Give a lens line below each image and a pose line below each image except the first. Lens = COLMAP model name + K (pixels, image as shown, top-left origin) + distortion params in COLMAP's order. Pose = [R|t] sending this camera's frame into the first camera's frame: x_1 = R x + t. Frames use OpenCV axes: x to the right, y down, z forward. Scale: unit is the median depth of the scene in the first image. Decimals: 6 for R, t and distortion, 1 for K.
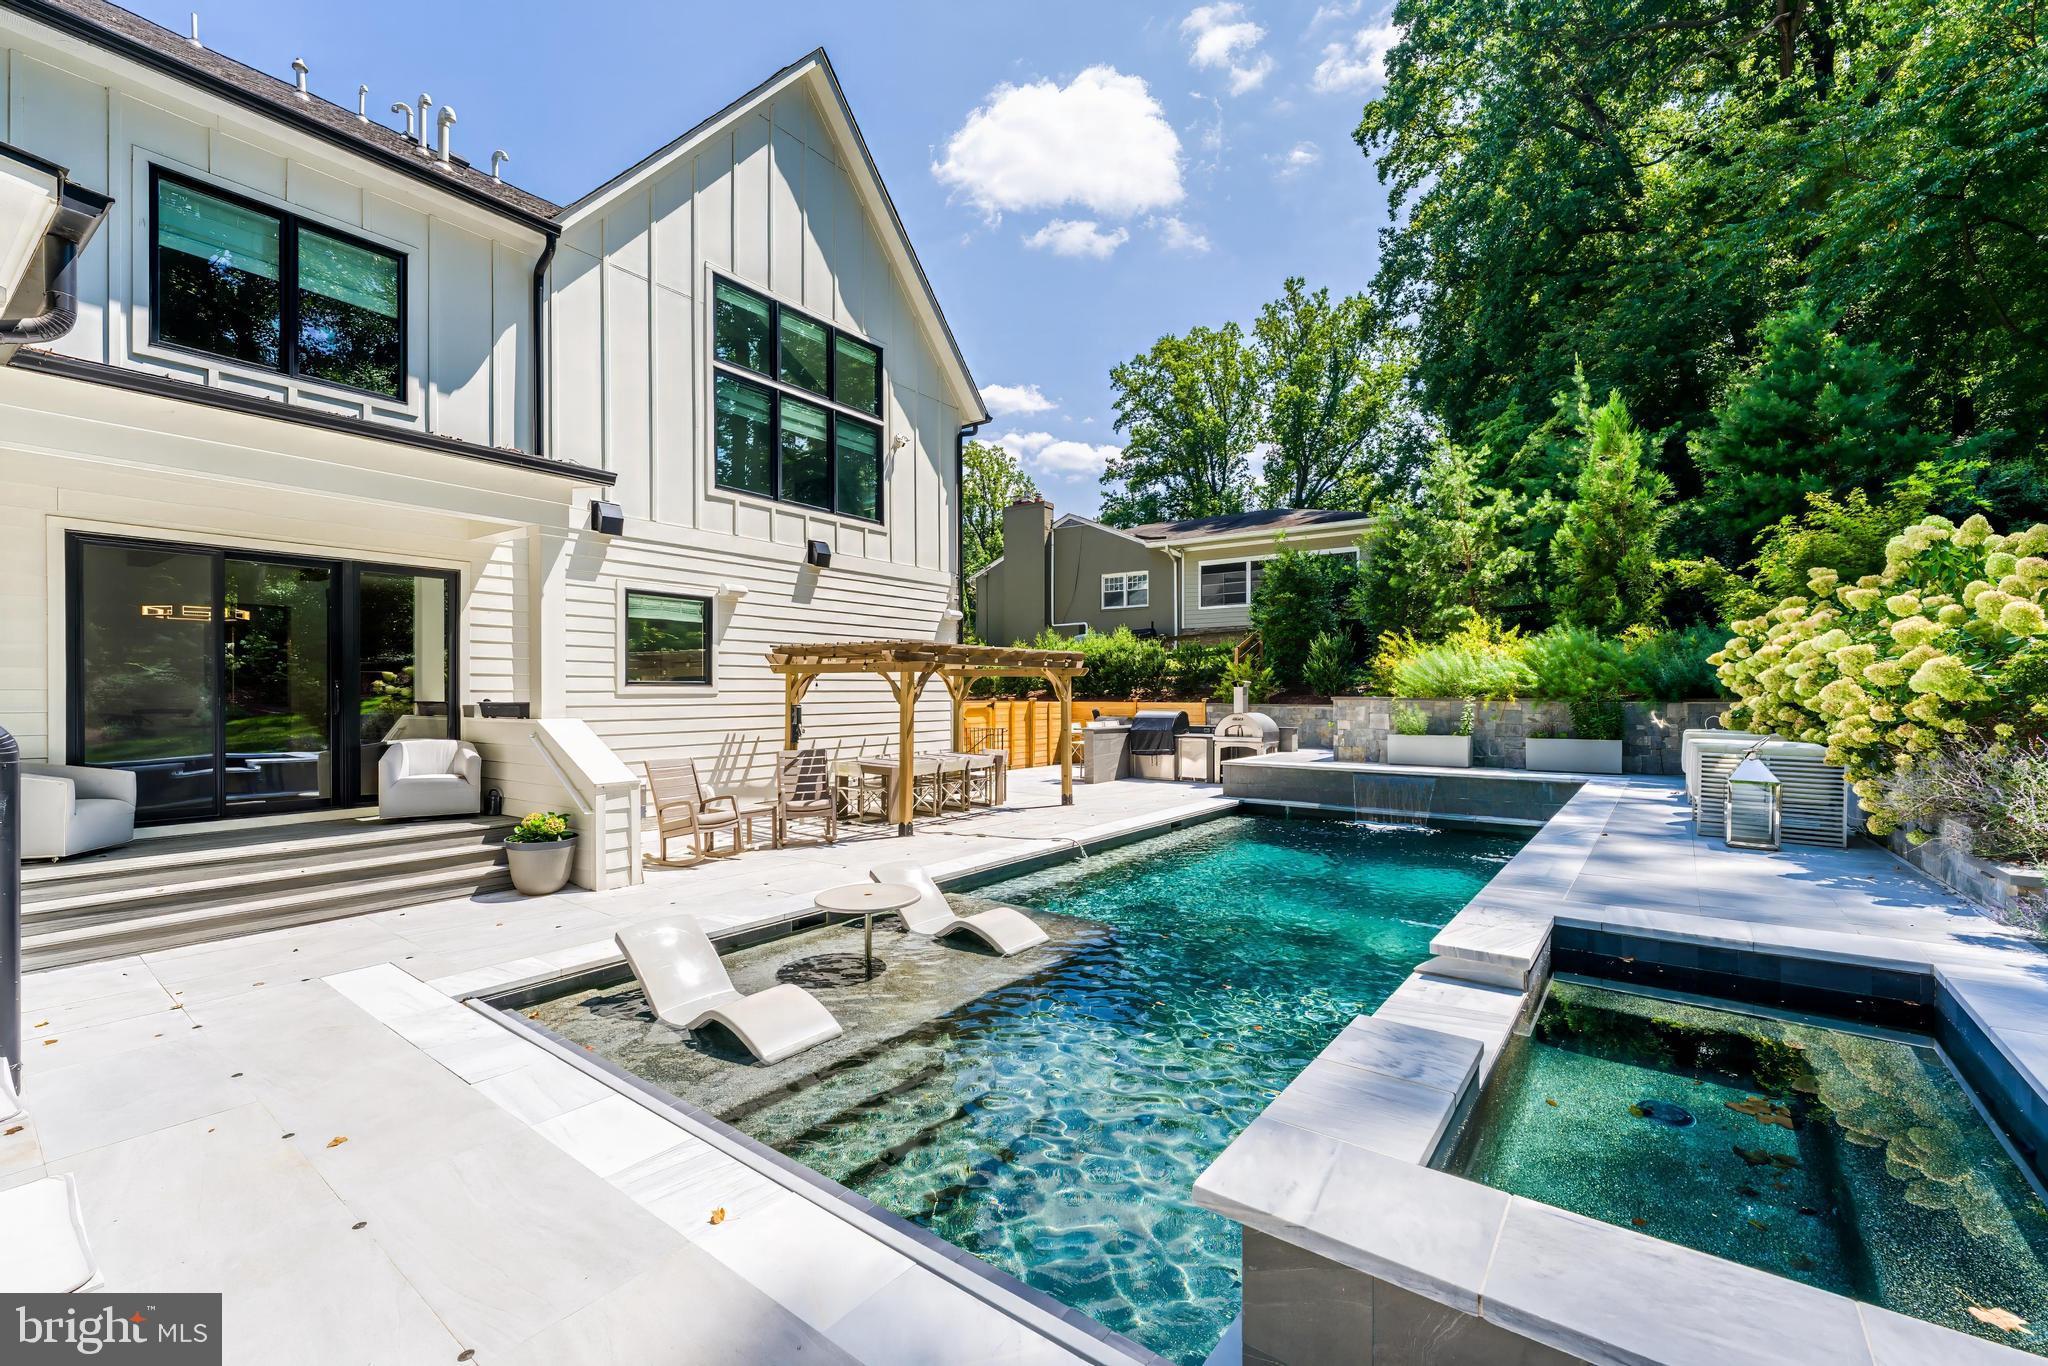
lens RADIAL K [[843.7, 0, 1038.8], [0, 843.7, 697.4], [0, 0, 1]] dist [0.001330, -0.000045]
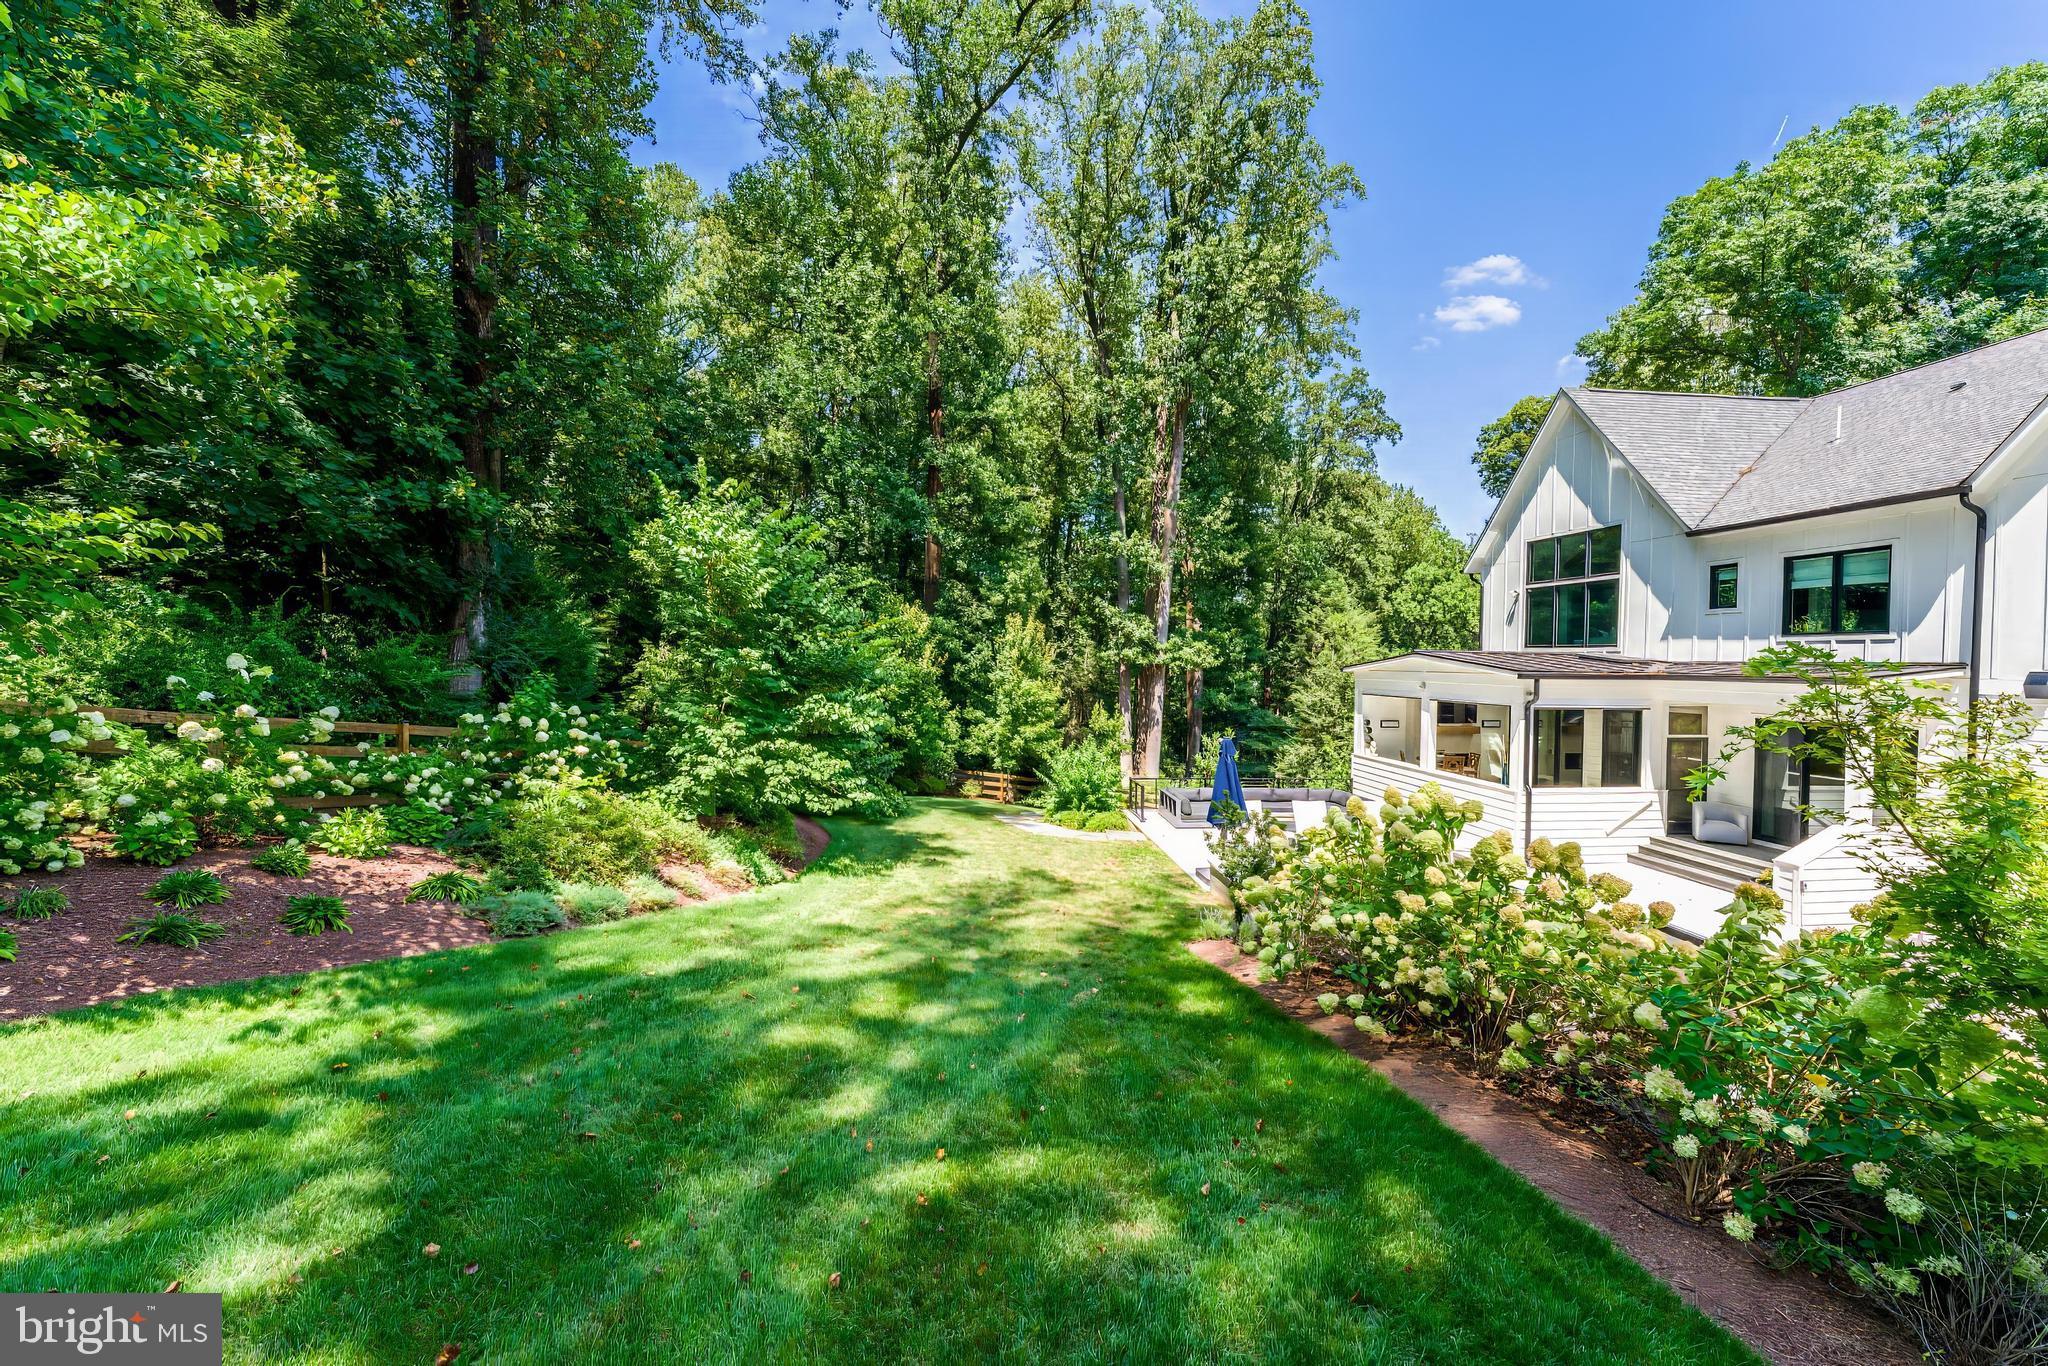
lens RADIAL K [[820.6, 0, 1030.7], [0, 820.6, 678.4], [0, 0, 1]] dist [-0.000836, -0.000508]
pose [[-0.751454, 0.010434, -0.659703, 1.002485], [-0.012168, 0.999486, 0.029668, -0.173921], [0.659674, 0.030321, -0.750940, 0.673057]]
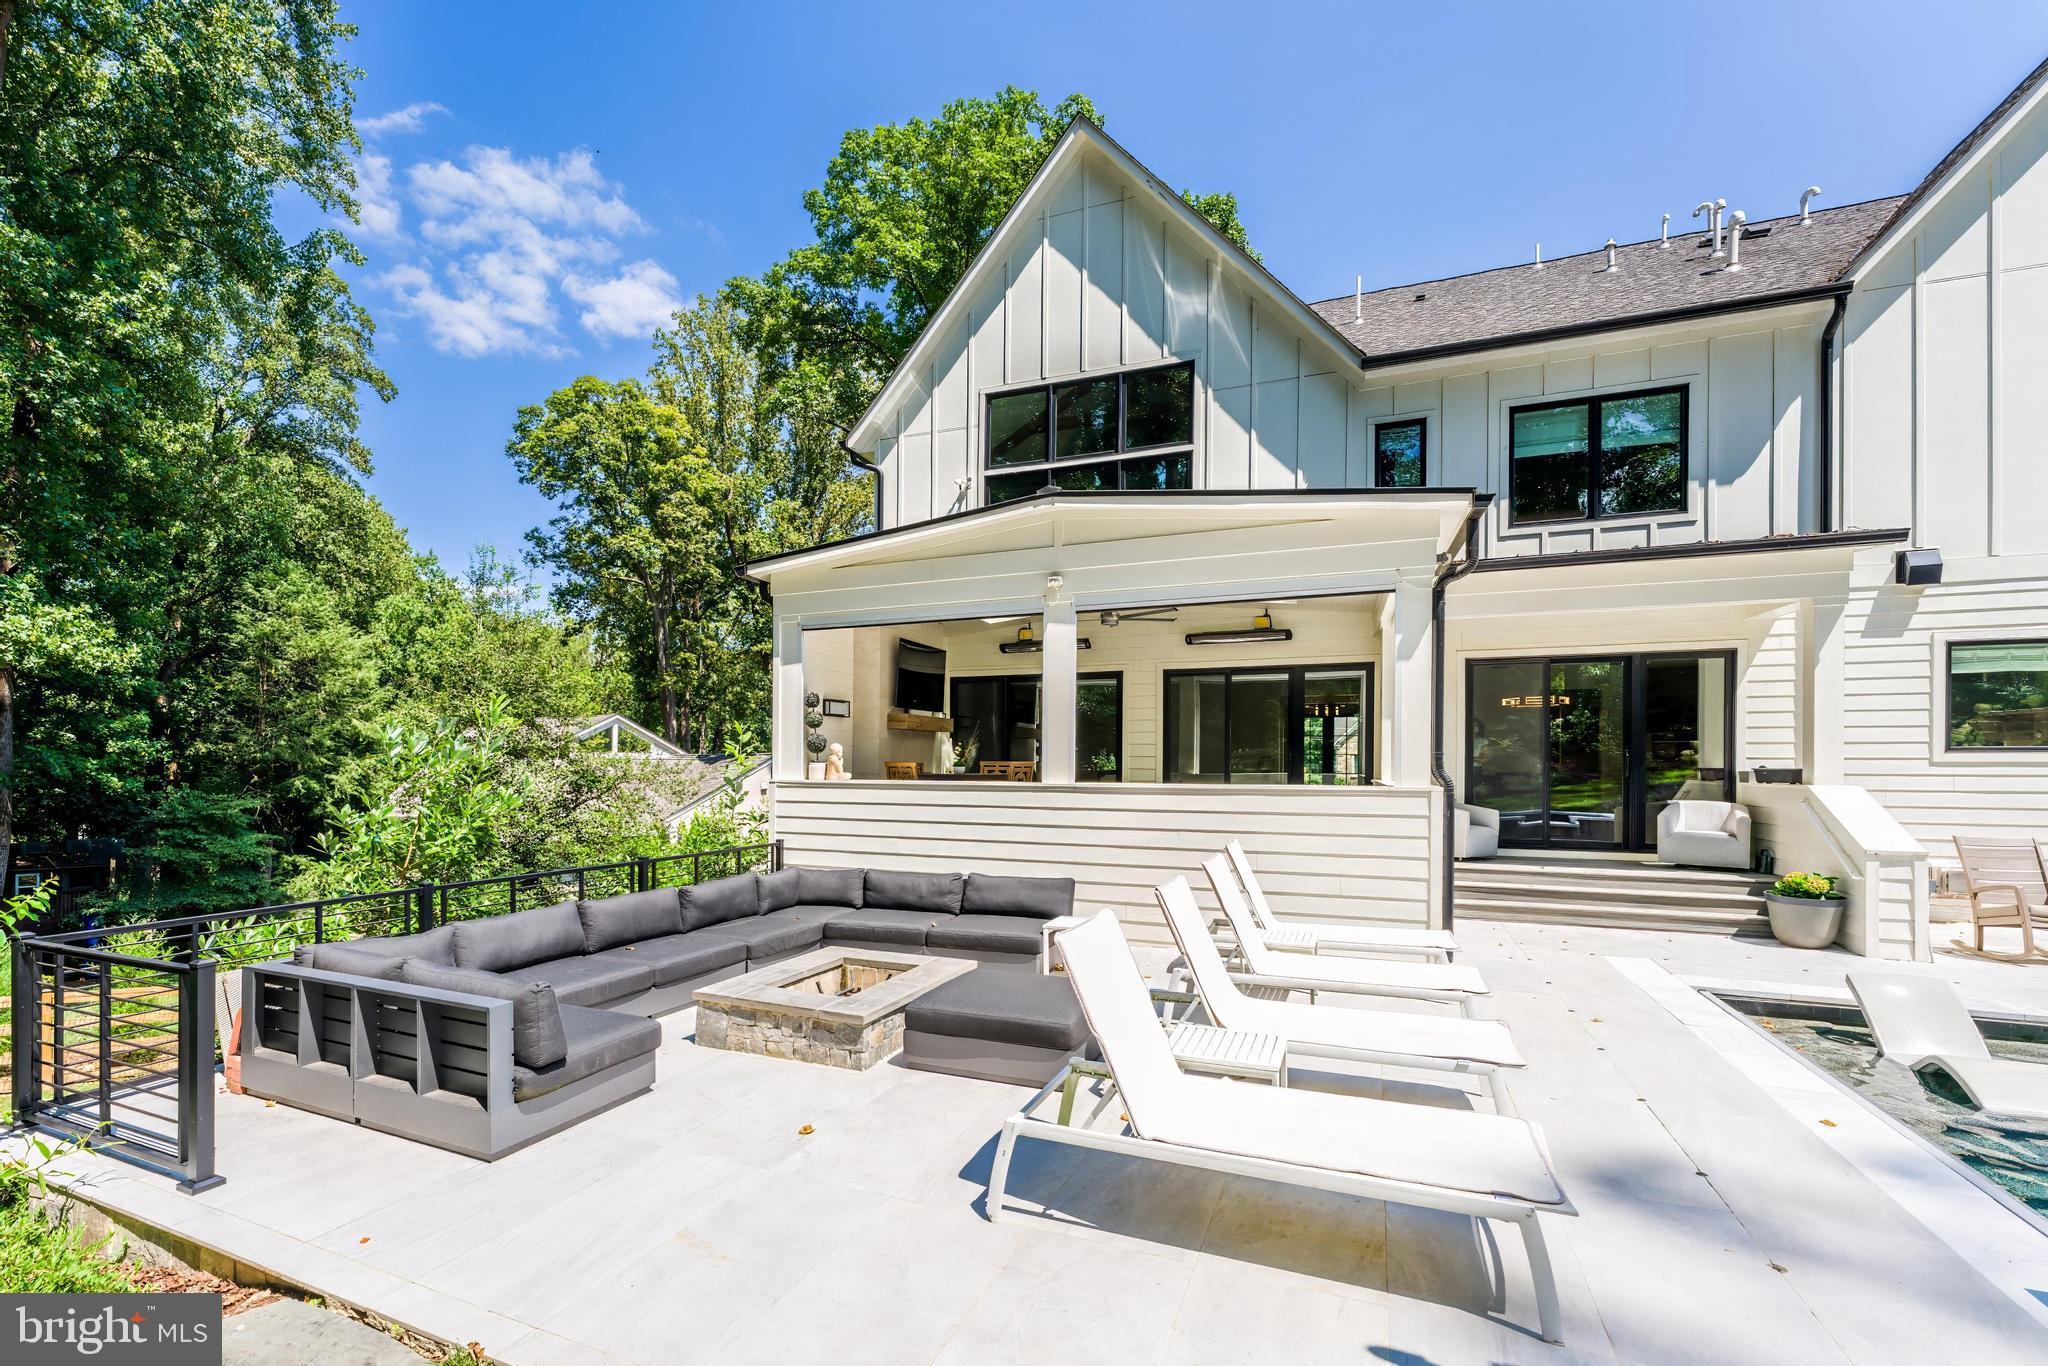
lens RADIAL K [[903.8, 0, 945.5], [0, 903.8, 759.8], [0, 0, 1]] dist [0.000680, 0.000176]
pose [[0.205159, 0.000481, -0.978729, 0.161930], [-0.008364, 0.999964, -0.001262, 0.002935], [0.978693, 0.008445, 0.205155, -0.156915]]
